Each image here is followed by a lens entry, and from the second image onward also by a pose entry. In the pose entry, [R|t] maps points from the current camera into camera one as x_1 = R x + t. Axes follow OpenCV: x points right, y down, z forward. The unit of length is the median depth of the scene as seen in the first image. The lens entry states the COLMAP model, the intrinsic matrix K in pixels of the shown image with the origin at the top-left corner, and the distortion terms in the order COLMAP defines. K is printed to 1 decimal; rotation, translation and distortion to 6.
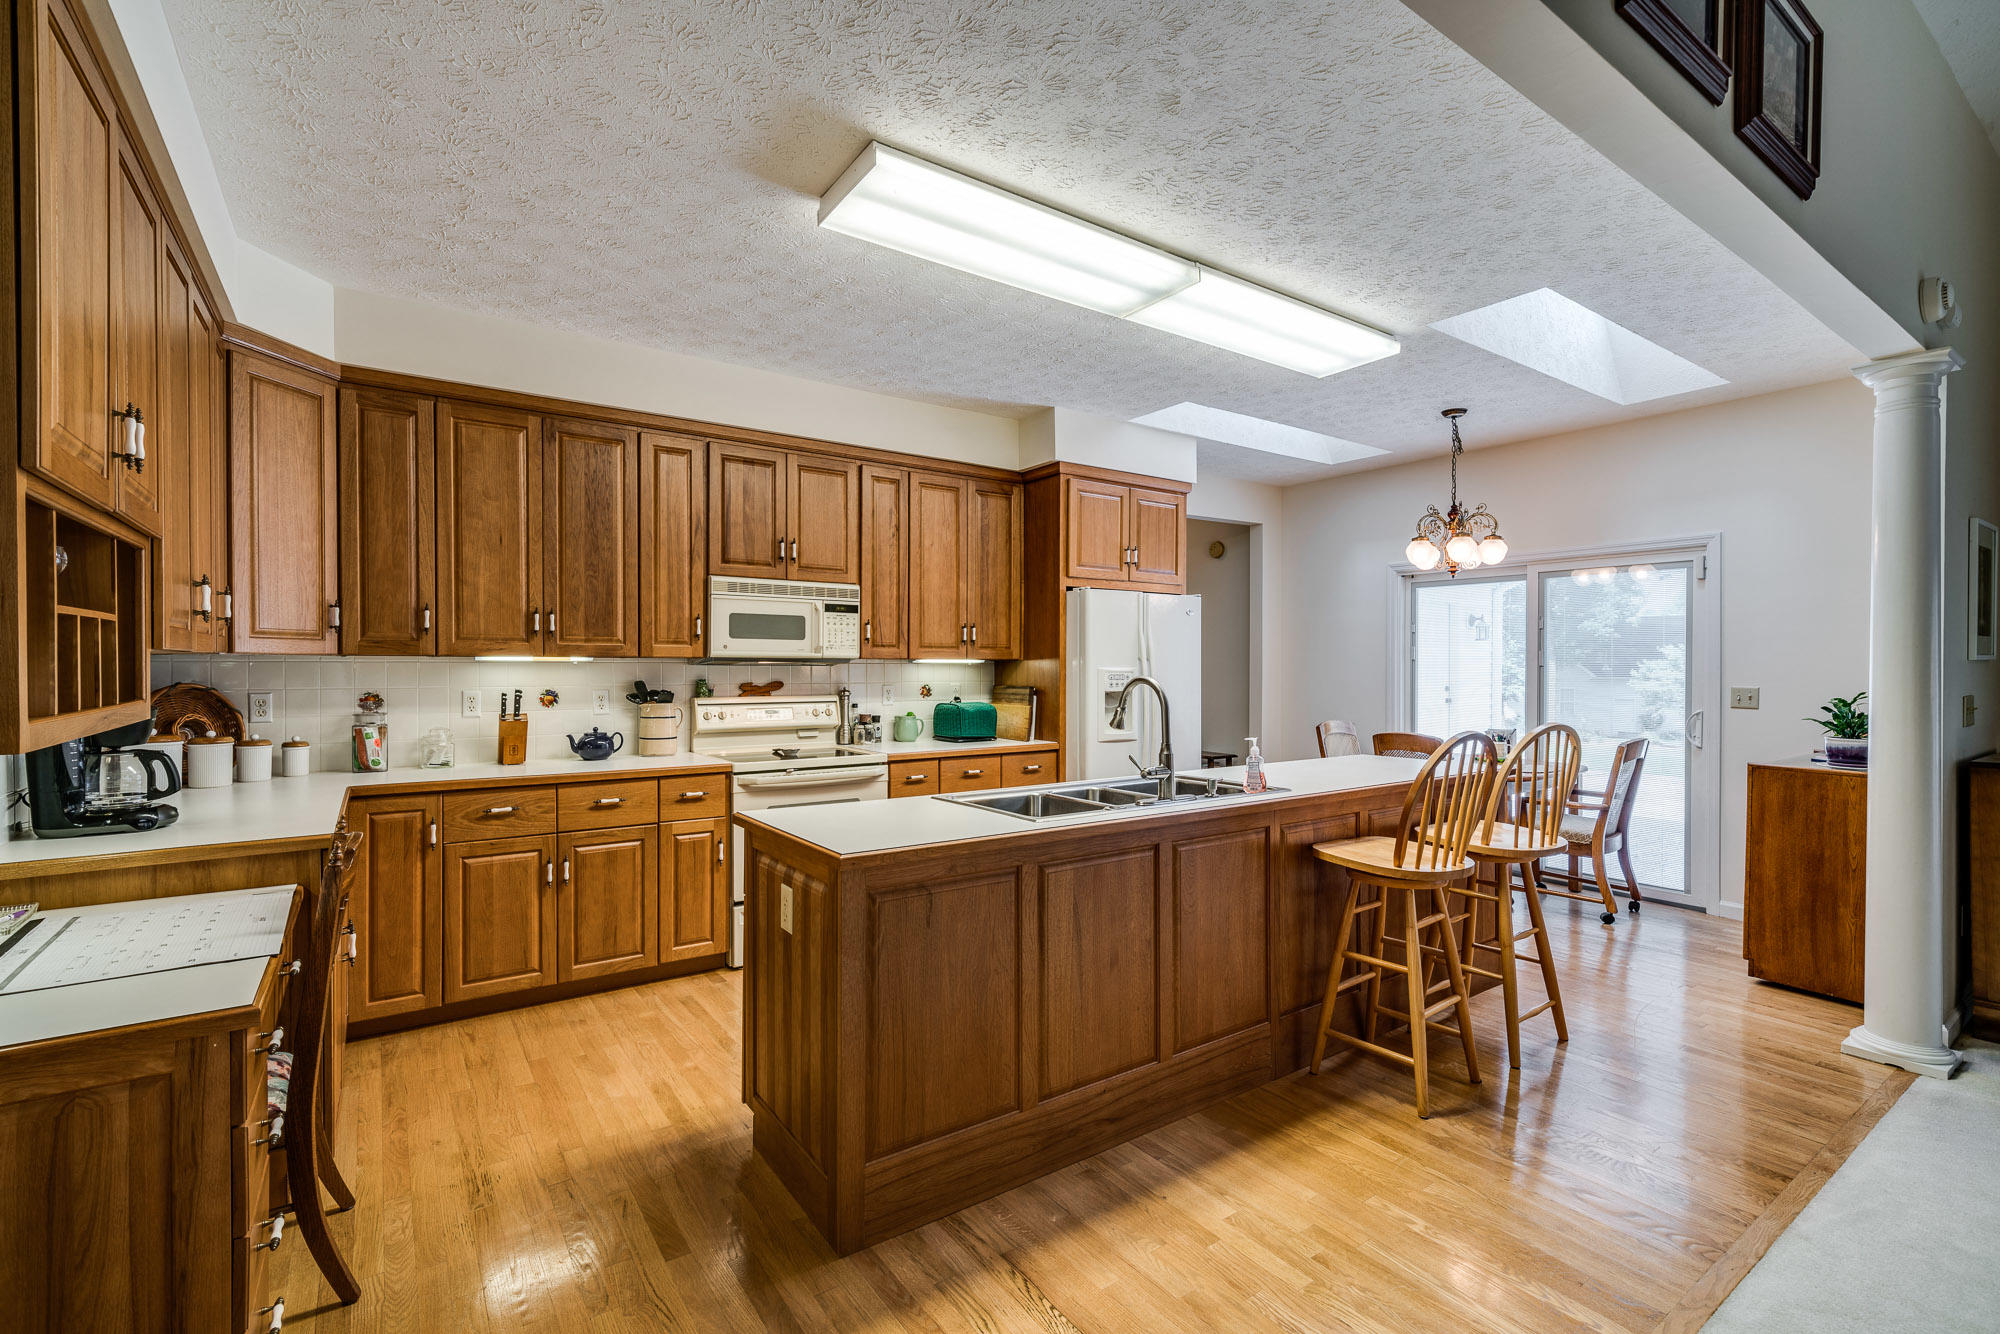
lens RADIAL K [[898.0, 0, 998.0], [0, 898.0, 671.5], [0, 0, 1]] dist [0.001216, 0.000120]
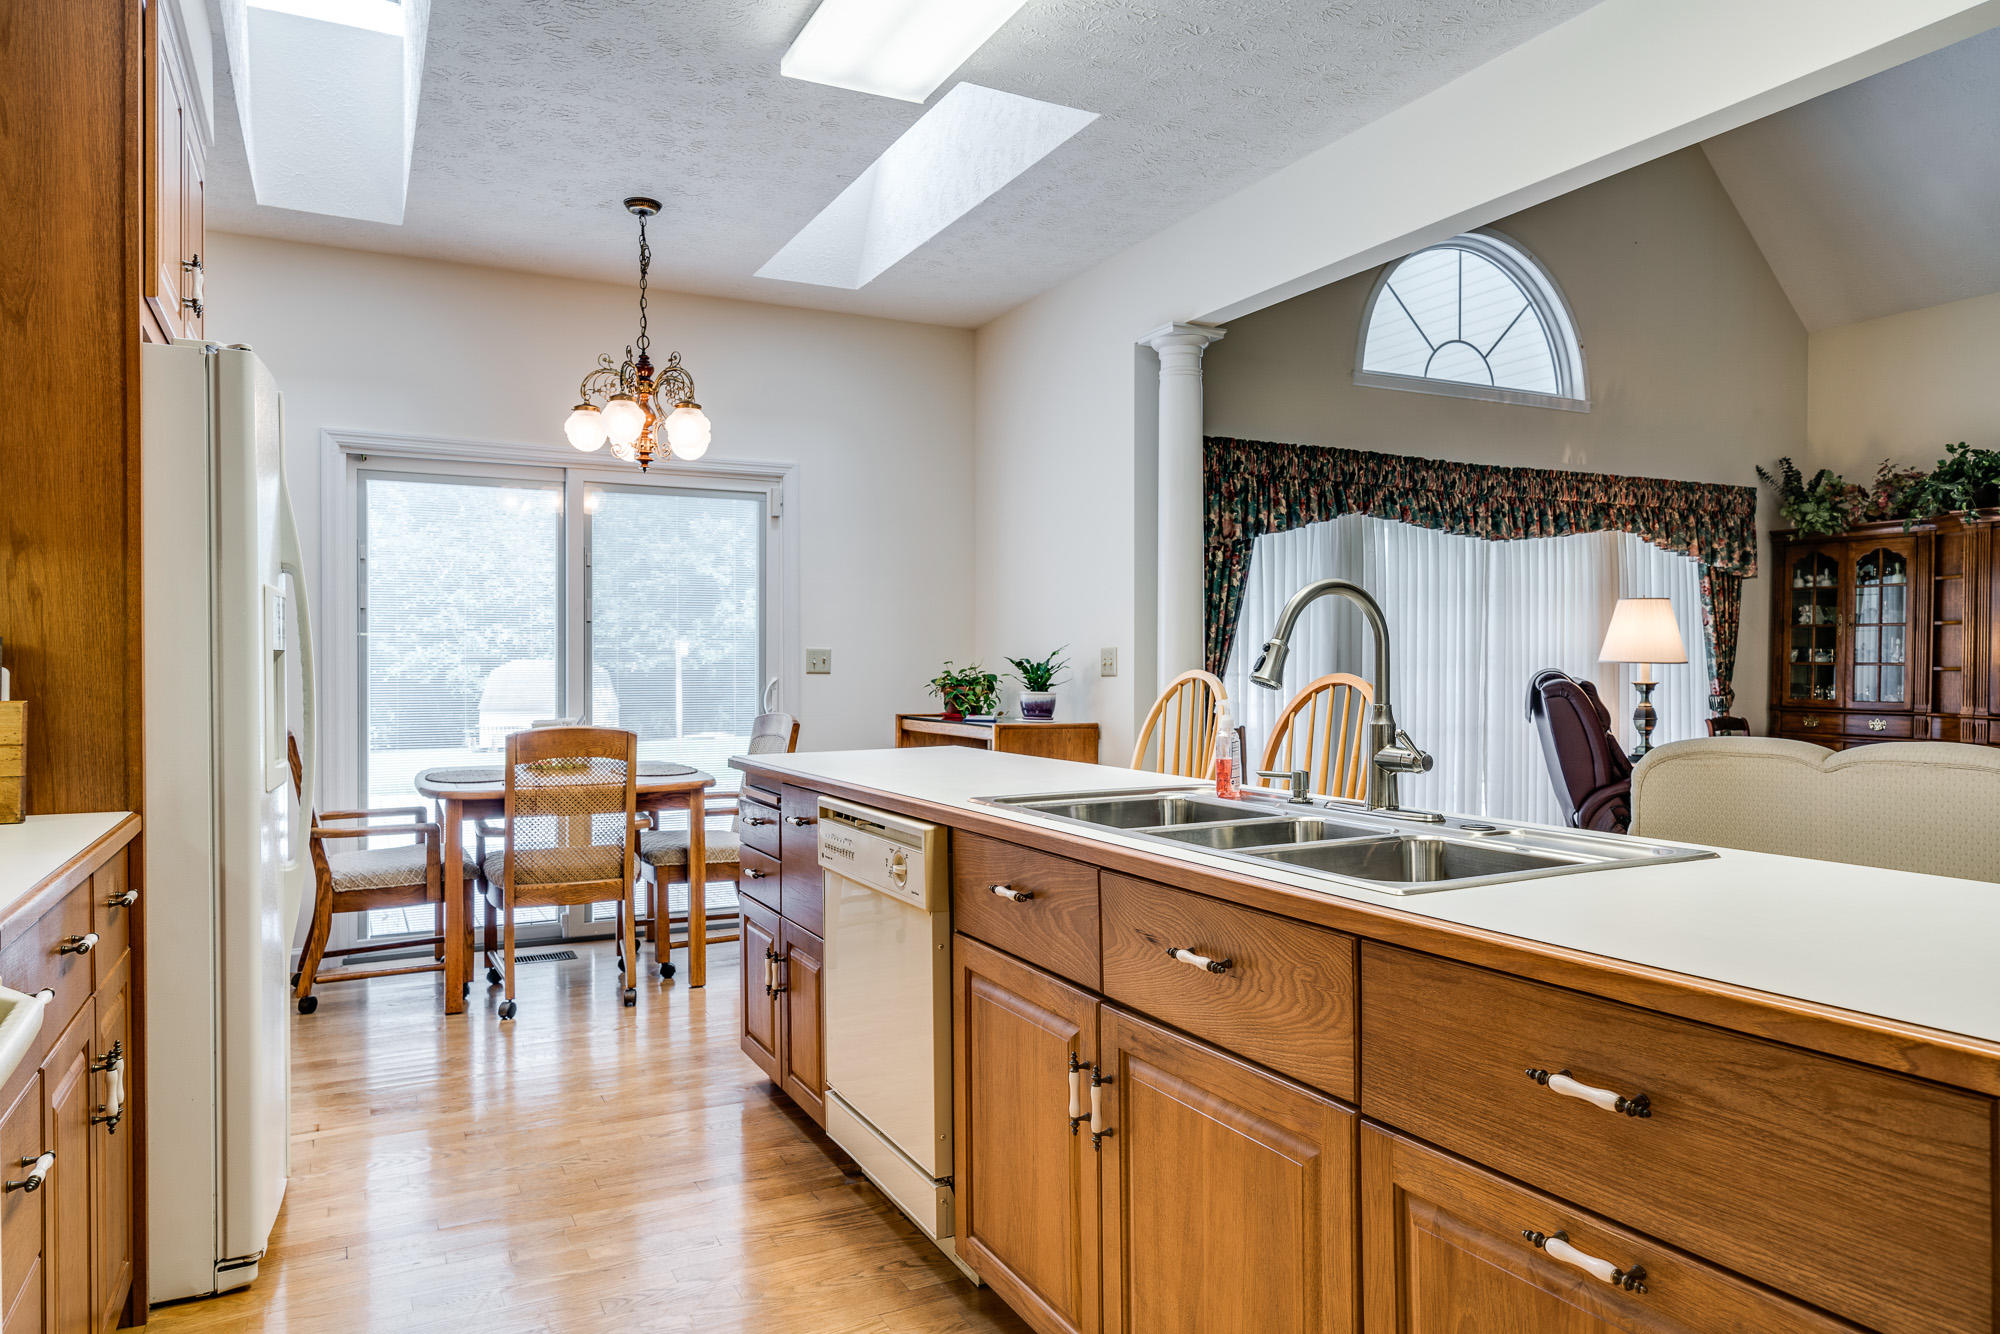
lens RADIAL K [[1281.7, 0, 1002.0], [0, 1281.7, 661.6], [0, 0, 1]] dist [0.003870, 0.002686]
pose [[0.131857, -0.002780, 0.991265, -0.405354], [0.009211, 0.999956, 0.001580, 0.033650], [-0.991226, 0.008922, 0.131877, 0.757916]]
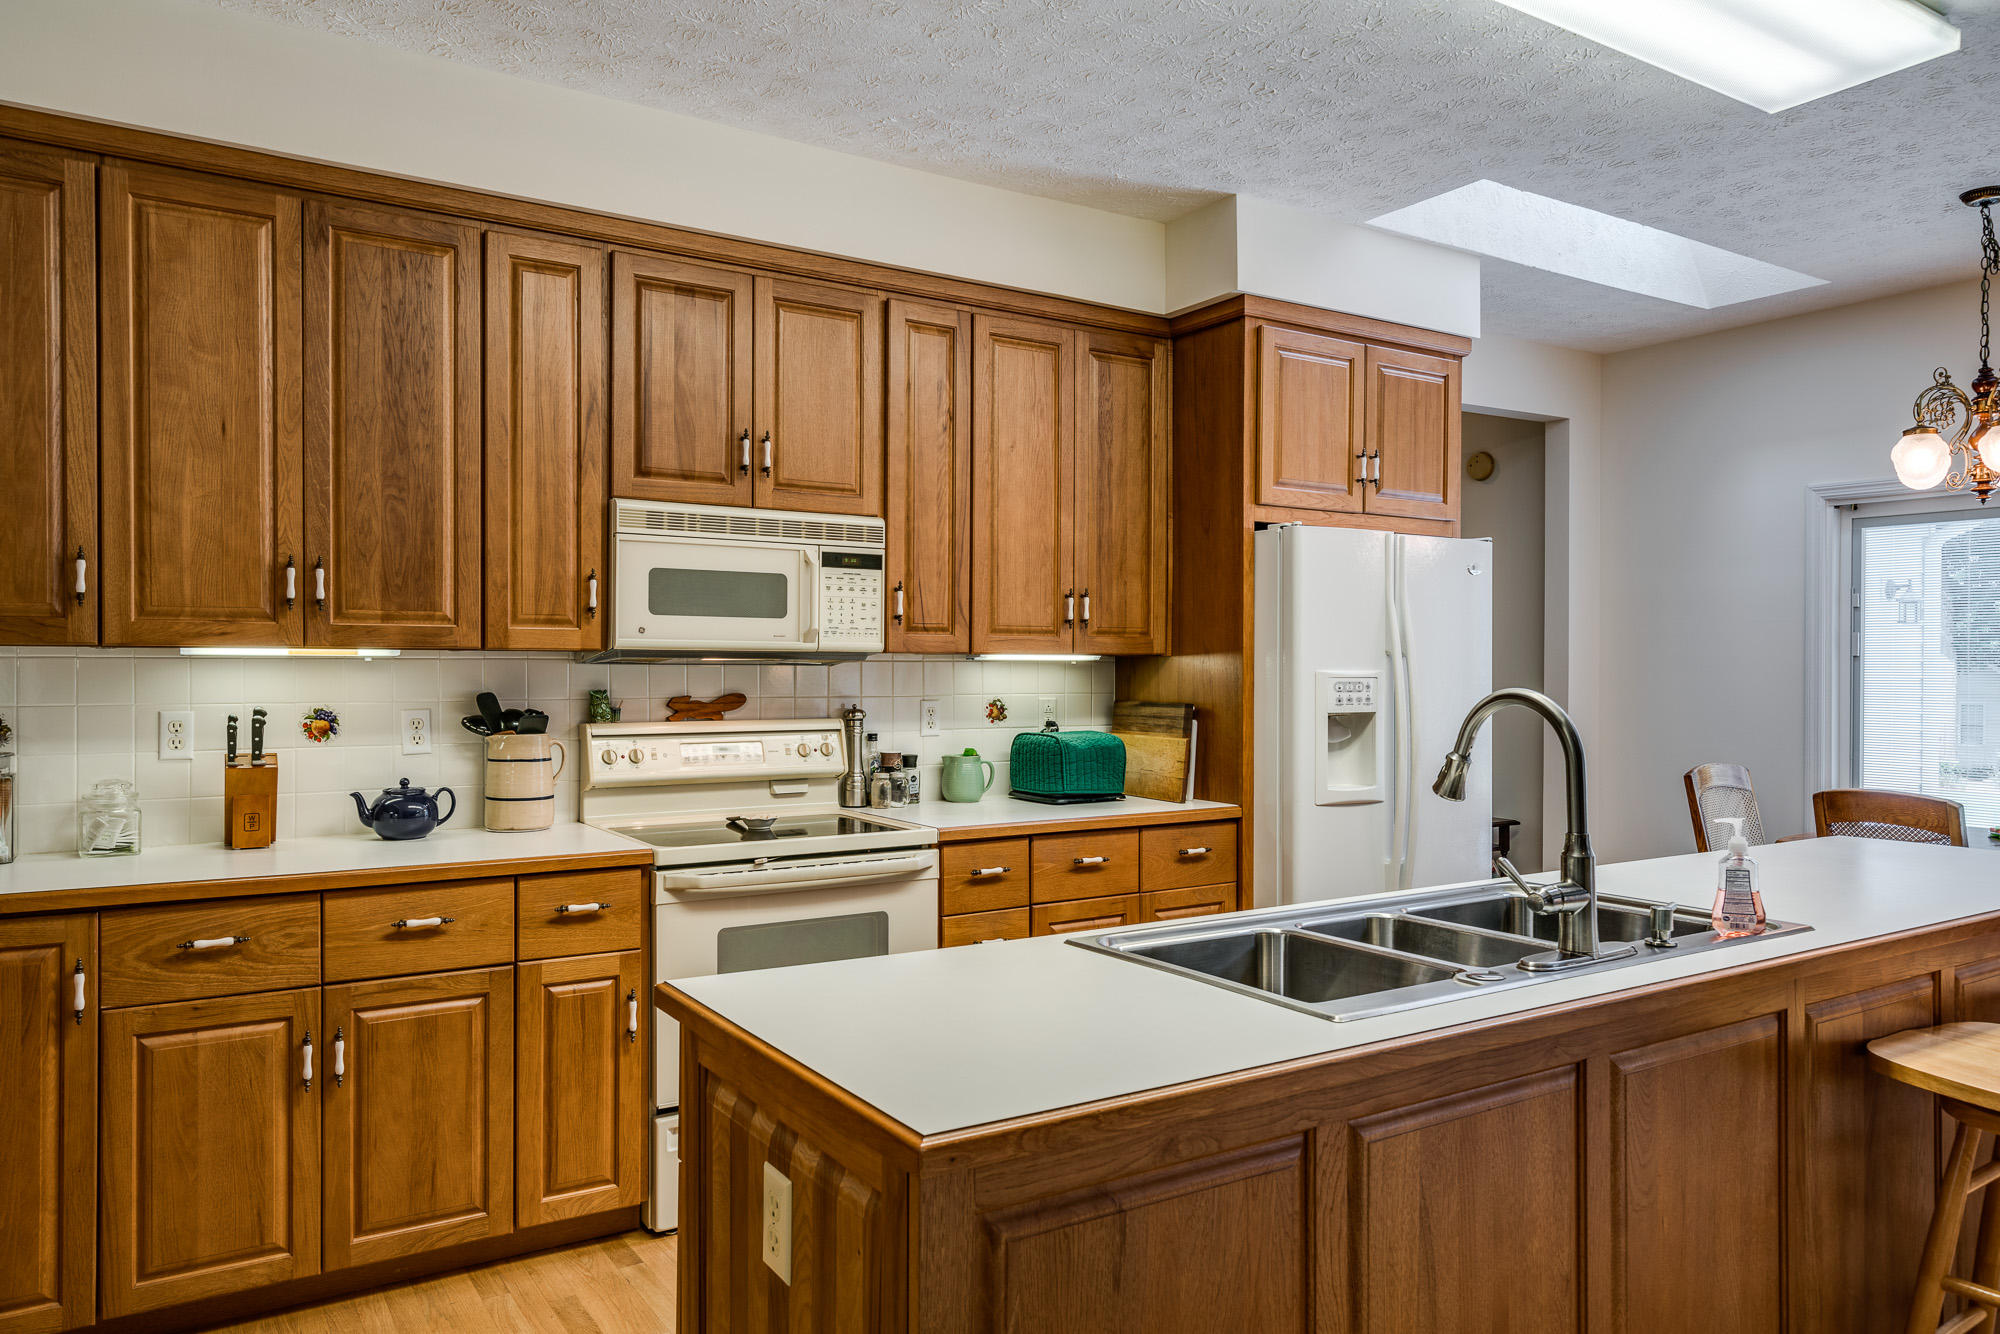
lens RADIAL K [[1363.4, 0, 1002.0], [0, 1363.4, 671.1], [0, 0, 1]] dist [0.001282, 0.001372]
pose [[0.999282, 0.001470, -0.037867, -0.057465], [-0.001544, 0.999997, -0.001908, -0.001706], [0.037864, 0.001965, 0.999281, 0.193574]]
